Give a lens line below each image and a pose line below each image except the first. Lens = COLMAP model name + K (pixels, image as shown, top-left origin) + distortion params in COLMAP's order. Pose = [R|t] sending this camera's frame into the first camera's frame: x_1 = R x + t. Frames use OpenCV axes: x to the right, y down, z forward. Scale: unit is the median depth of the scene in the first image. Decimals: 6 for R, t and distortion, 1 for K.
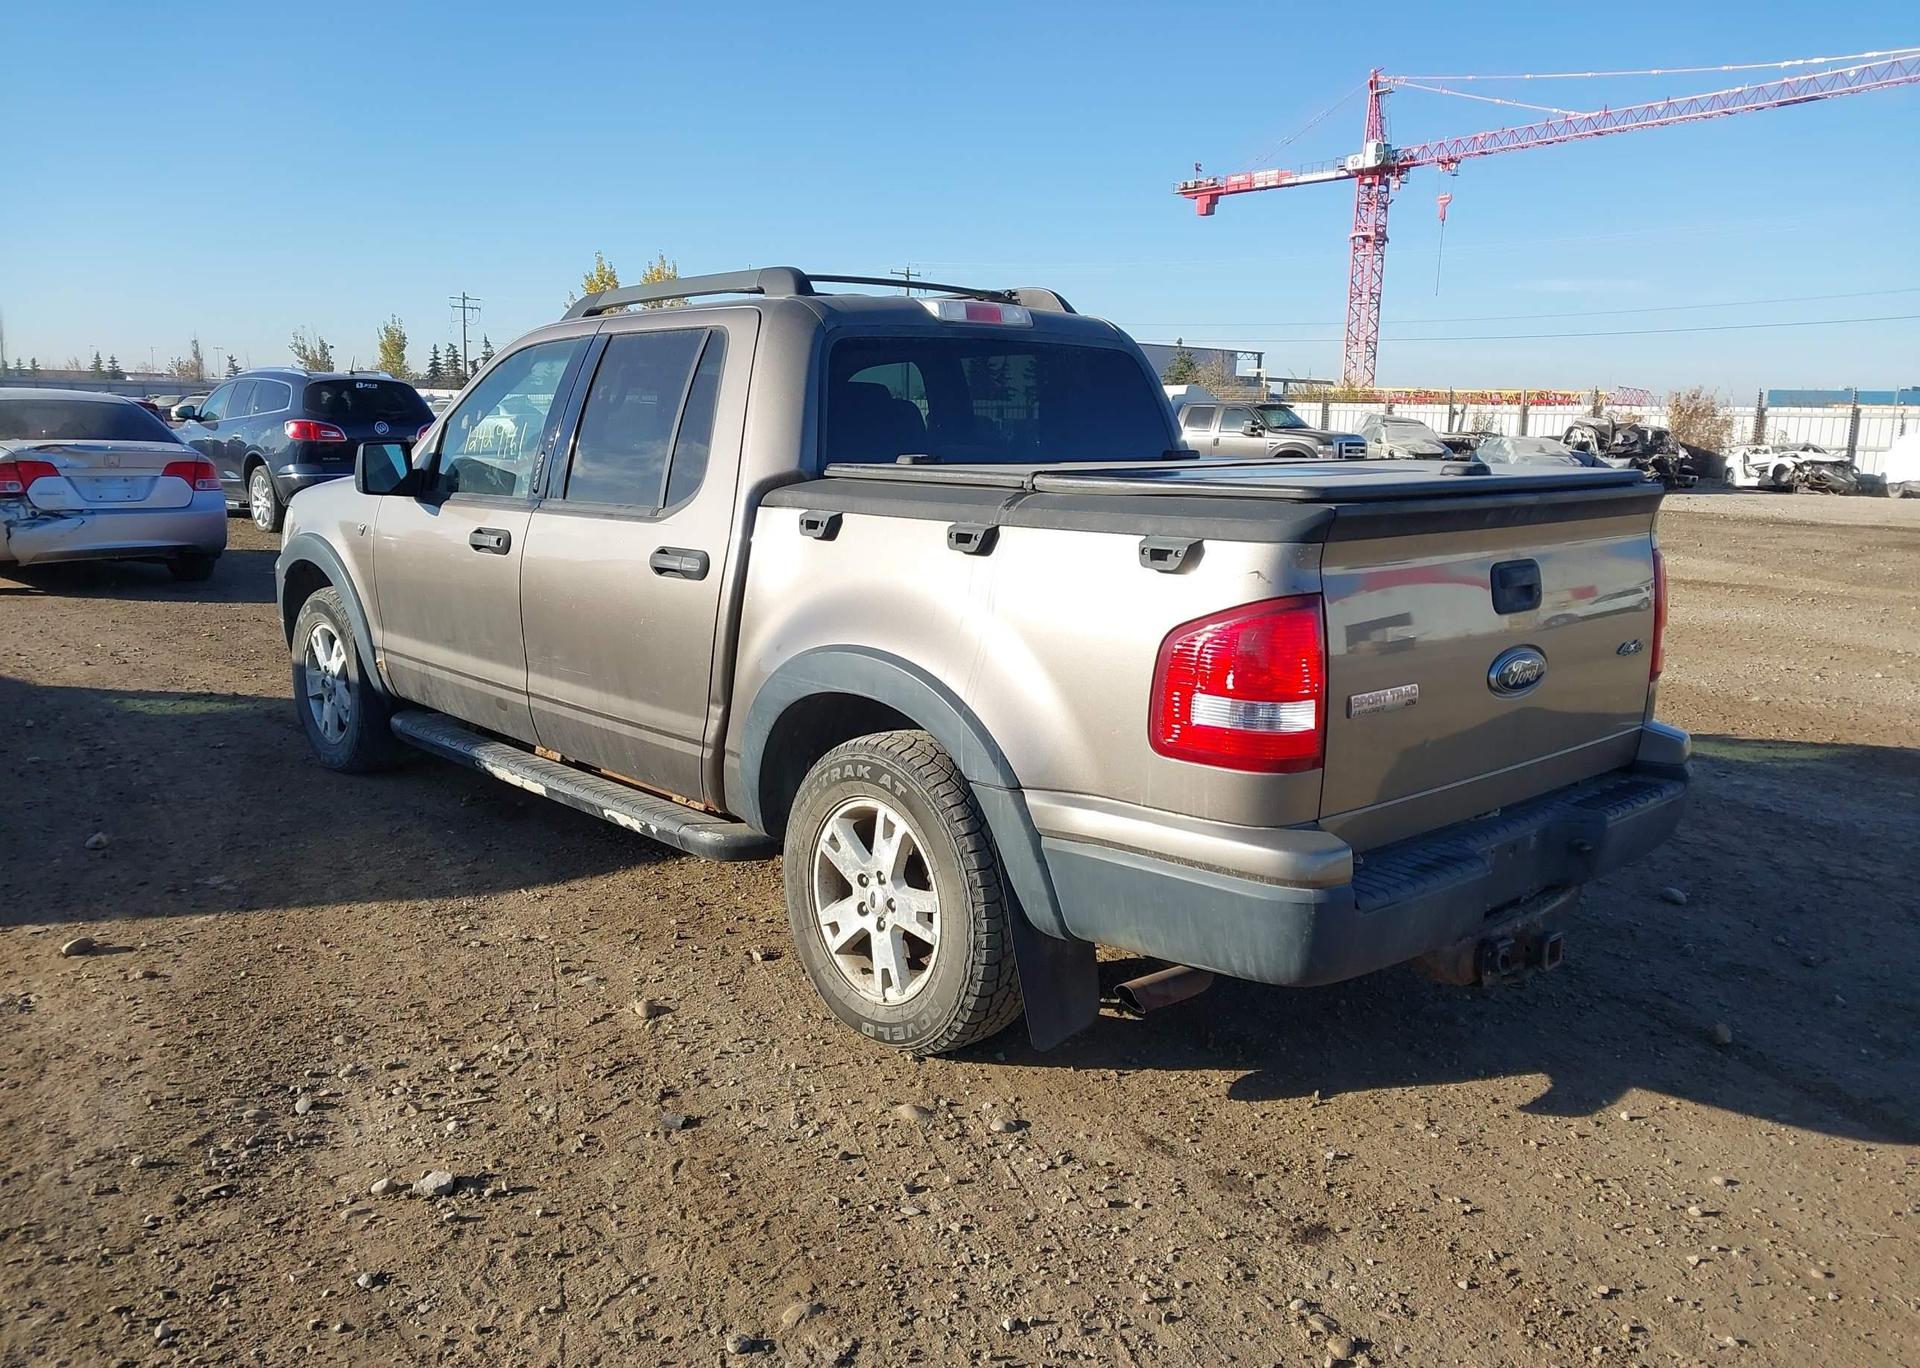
lens RADIAL K [[1507.1, 0, 937.8], [0, 1507.1, 681.9], [0, 0, 1]] dist [0.005595, -0.000815]
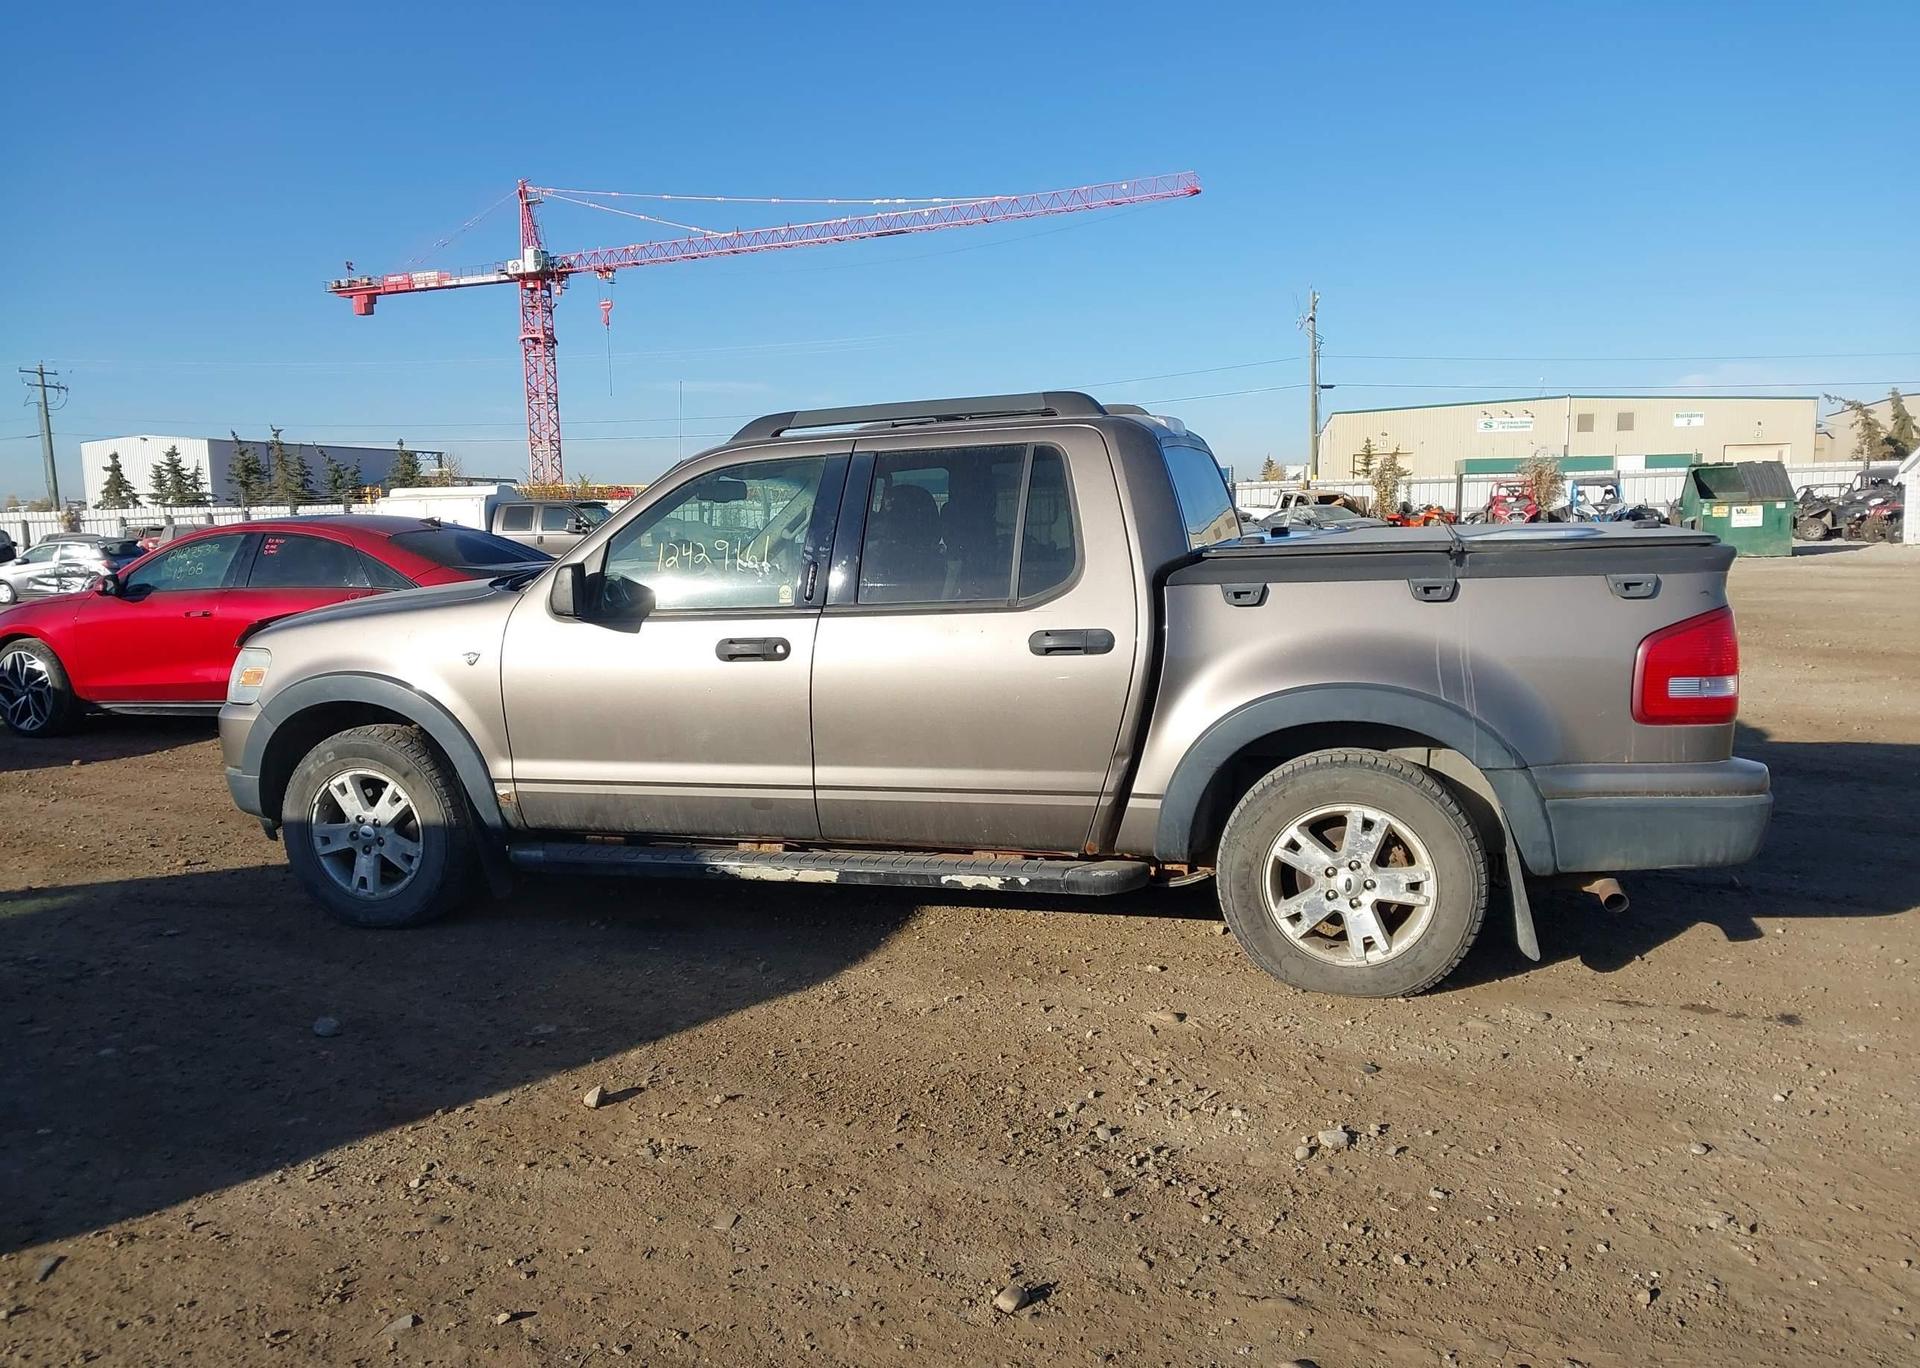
lens RADIAL K [[1507.1, 0, 937.8], [0, 1507.1, 681.9], [0, 0, 1]] dist [0.005595, -0.000815]
pose [[0.859513, -0.099865, 0.501263, -0.823013], [0.131226, 0.990969, -0.027585, -0.029291], [-0.493981, 0.089488, 0.864855, 0.050302]]
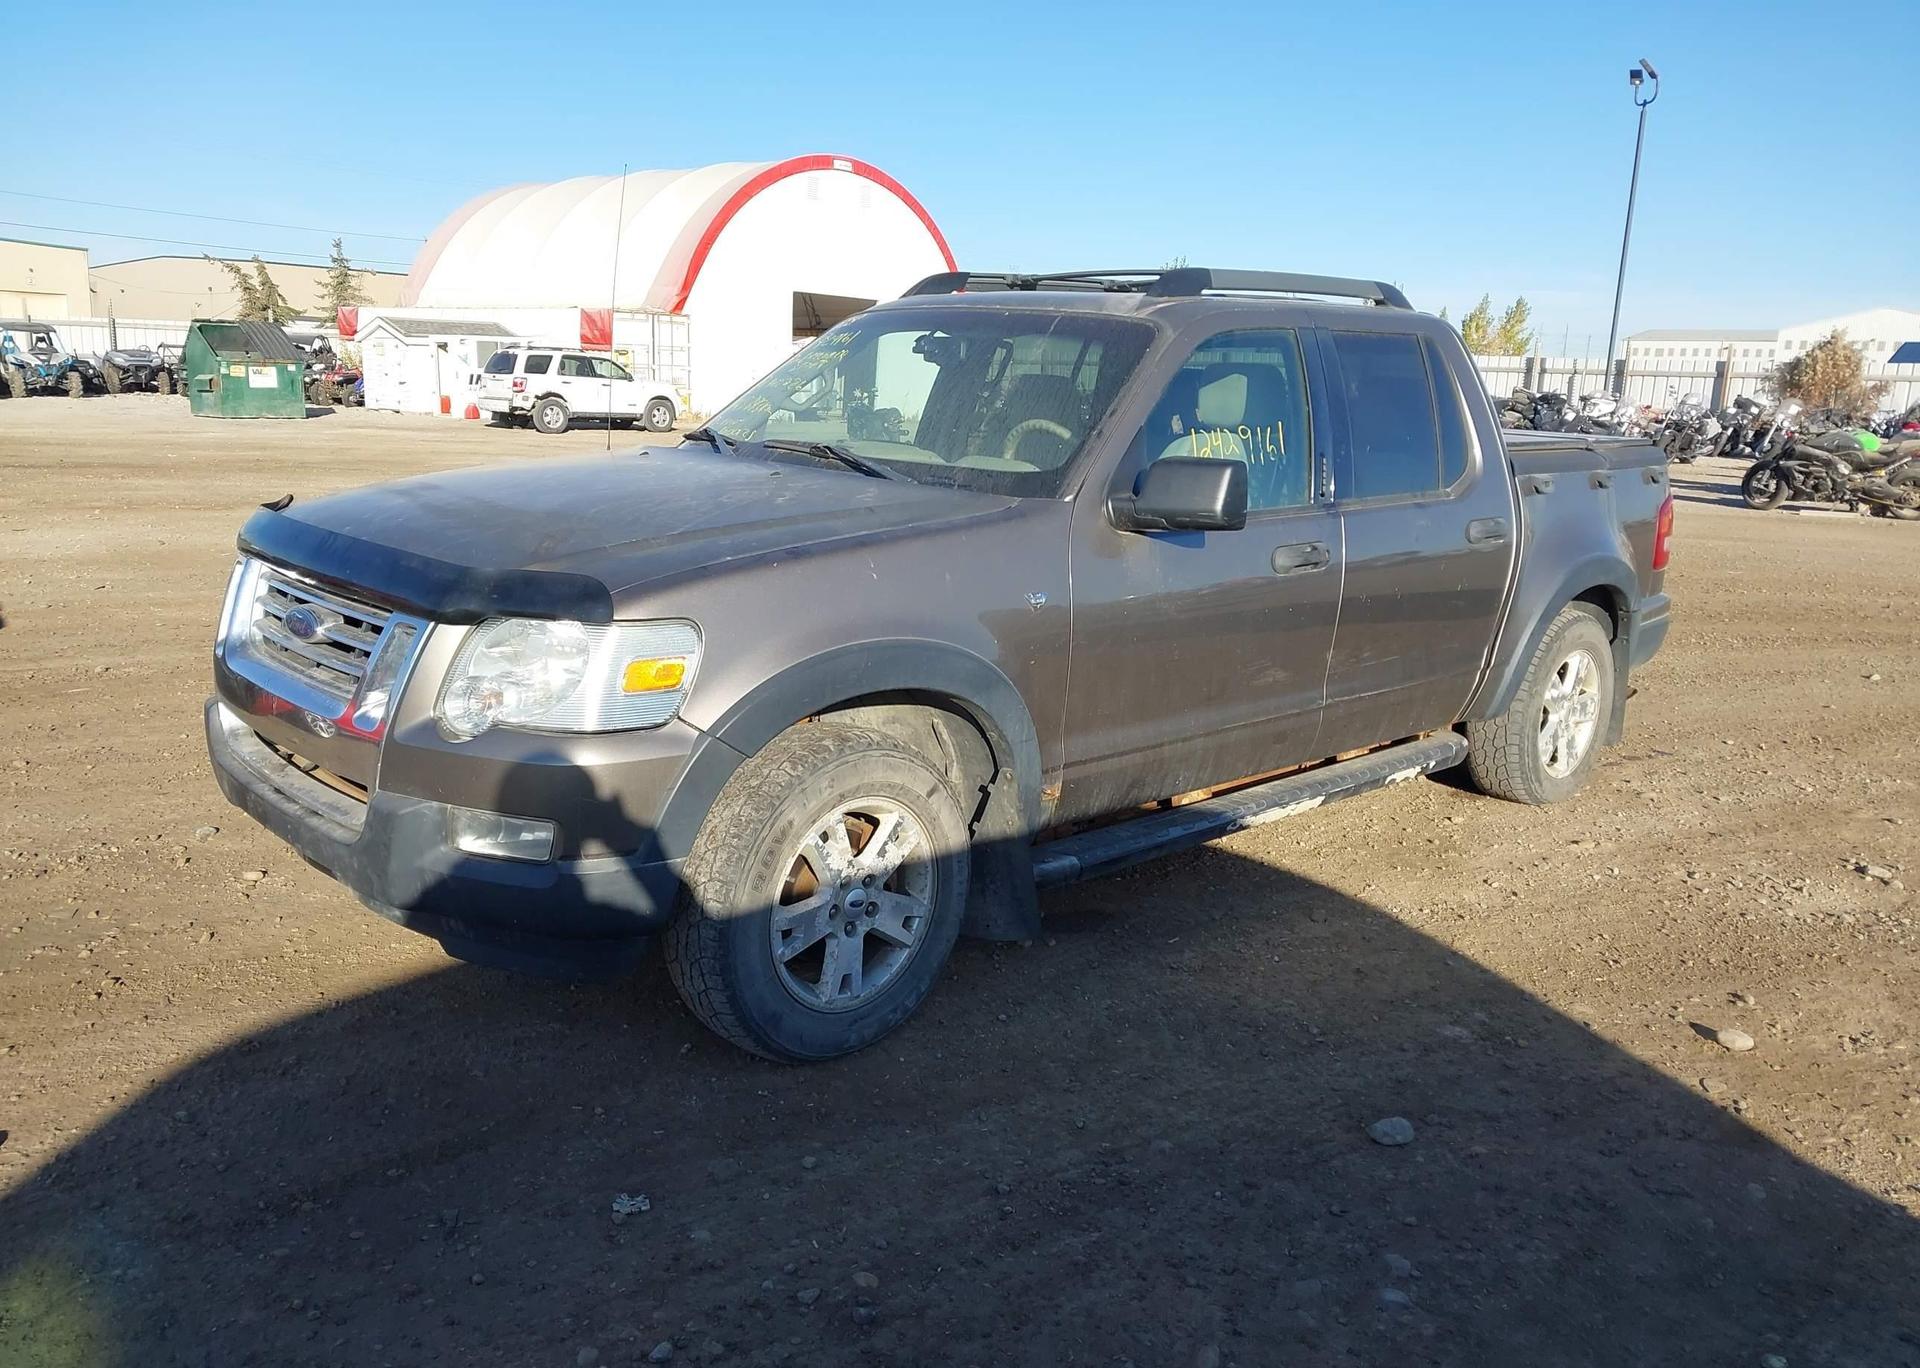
lens RADIAL K [[1500.5, 0, 937.8], [0, 1500.5, 698.0], [0, 0, 1]] dist [0.010752, 0.004919]
pose [[-0.009064, -0.231125, 0.972882, -1.360320], [0.138479, 0.963257, 0.230129, -0.284876], [-0.990324, 0.136810, 0.023275, 1.397551]]
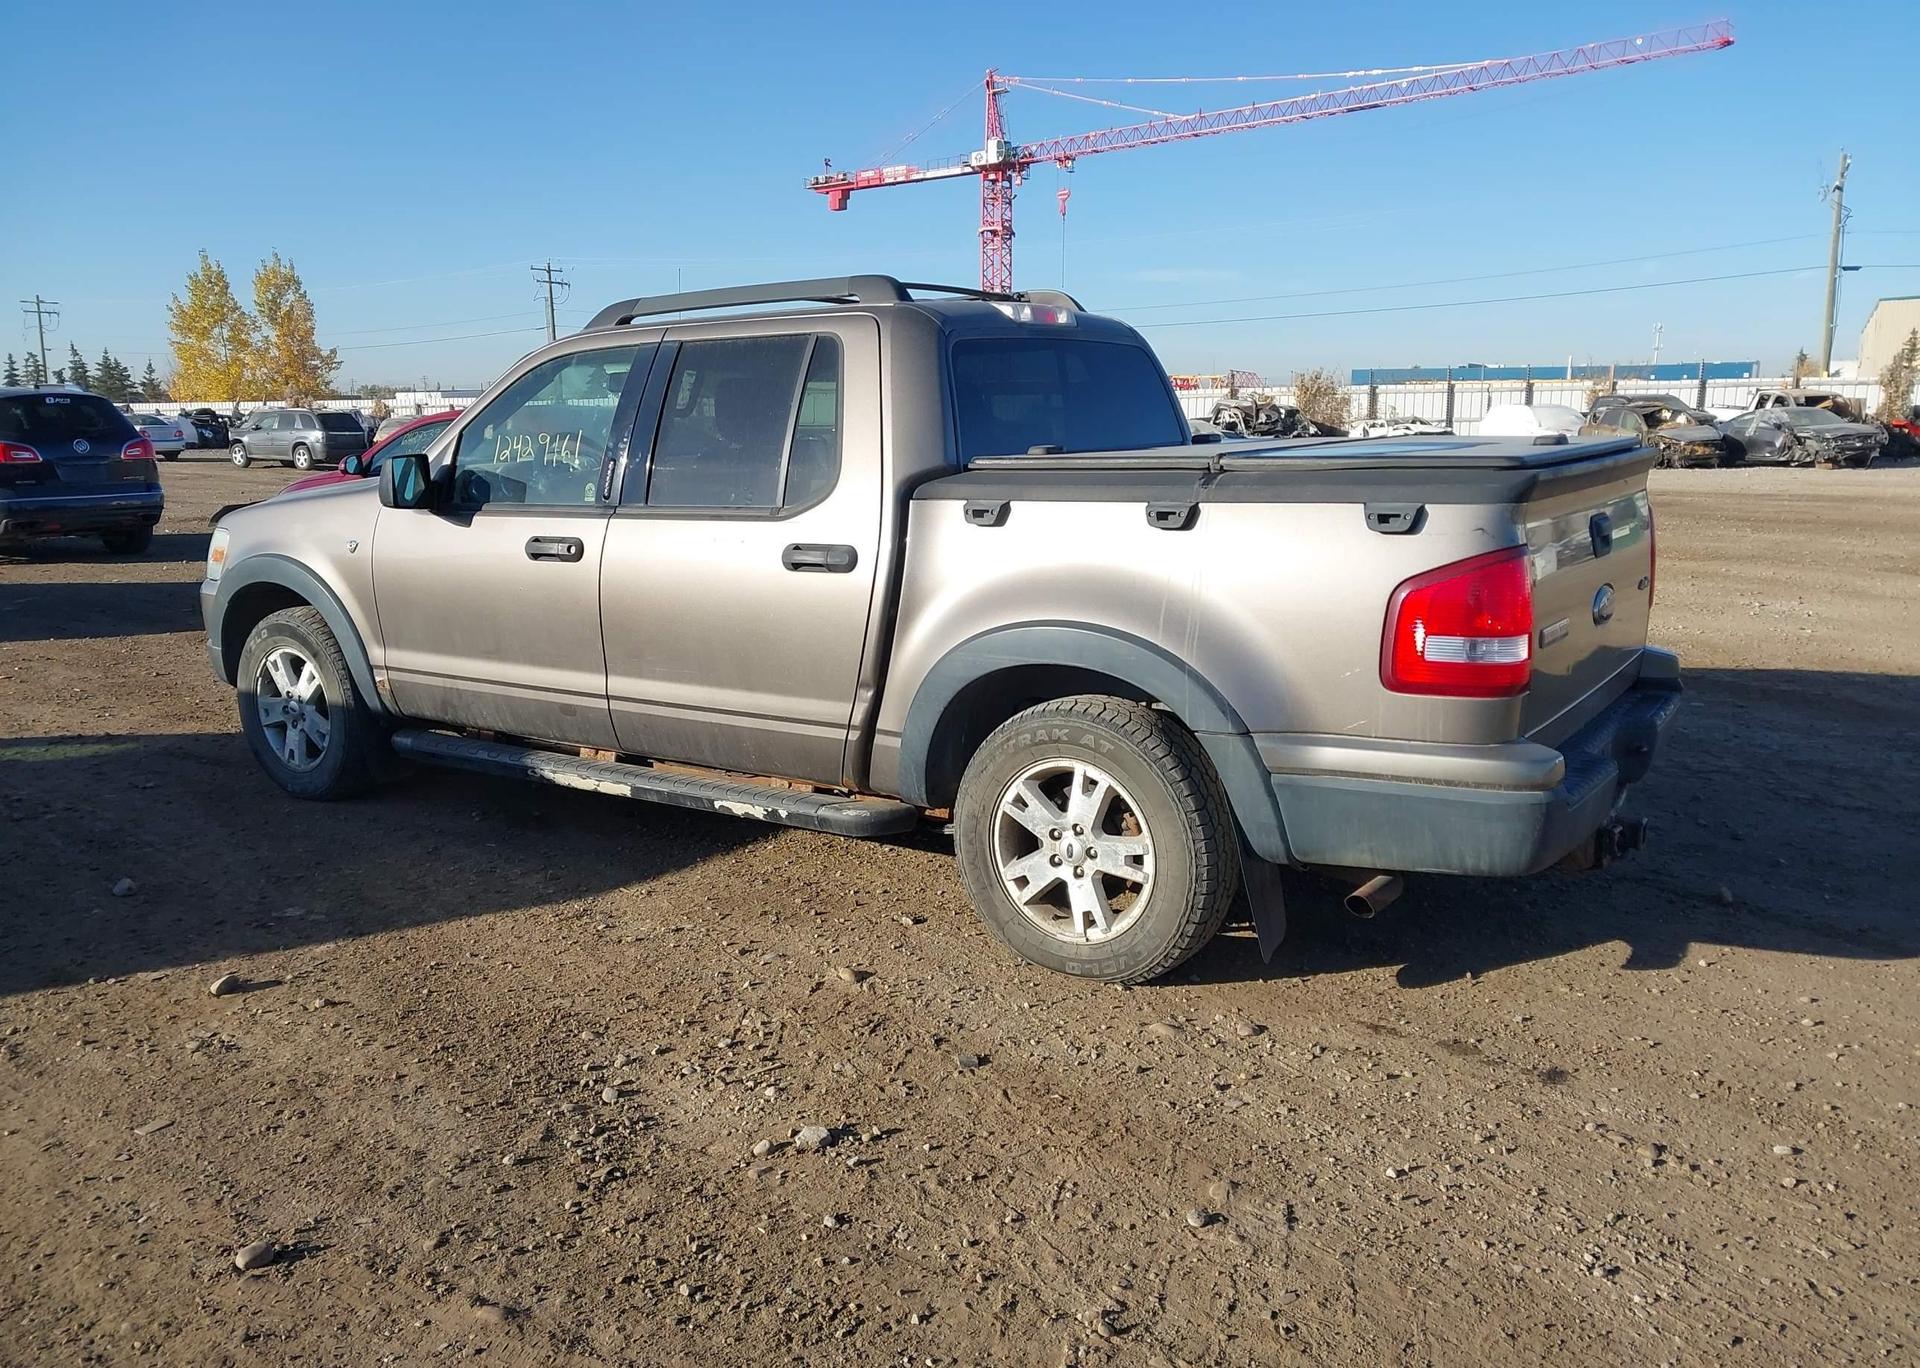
lens RADIAL K [[1500.5, 0, 937.8], [0, 1500.5, 698.0], [0, 0, 1]] dist [0.010752, 0.004919]
pose [[0.972252, -0.072986, 0.222261, -0.321108], [0.069871, 0.997317, 0.021856, 0.002196], [-0.223260, -0.005720, 0.974742, -0.040934]]
